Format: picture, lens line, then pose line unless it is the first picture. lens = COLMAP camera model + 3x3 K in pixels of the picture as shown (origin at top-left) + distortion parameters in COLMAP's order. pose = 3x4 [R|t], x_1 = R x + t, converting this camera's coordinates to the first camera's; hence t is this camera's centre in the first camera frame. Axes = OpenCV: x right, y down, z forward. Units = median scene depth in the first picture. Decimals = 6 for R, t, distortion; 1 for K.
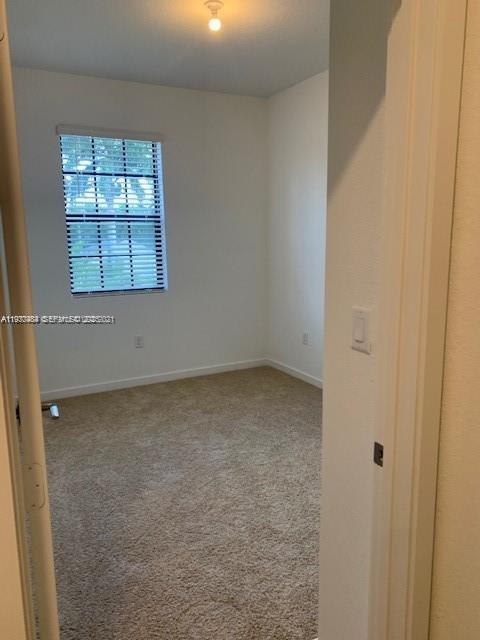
lens RADIAL K [[491.7, 0, 240.3], [0, 491.7, 323.0], [0, 0, 1]] dist [0.040784, -0.024611]
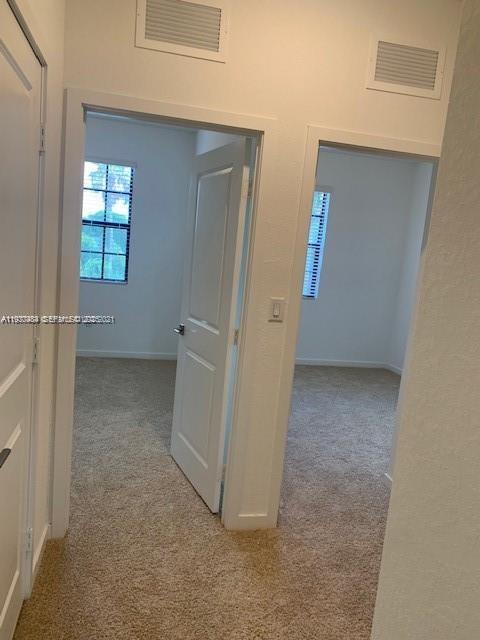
lens RADIAL K [[491.7, 0, 234.5], [0, 491.7, 317.3], [0, 0, 1]] dist [0.040784, -0.024611]
pose [[0.952736, 0.140043, -0.269595, 0.009366], [-0.154233, 0.987514, -0.032082, 0.080315], [0.261736, 0.072146, 0.962439, -0.460975]]
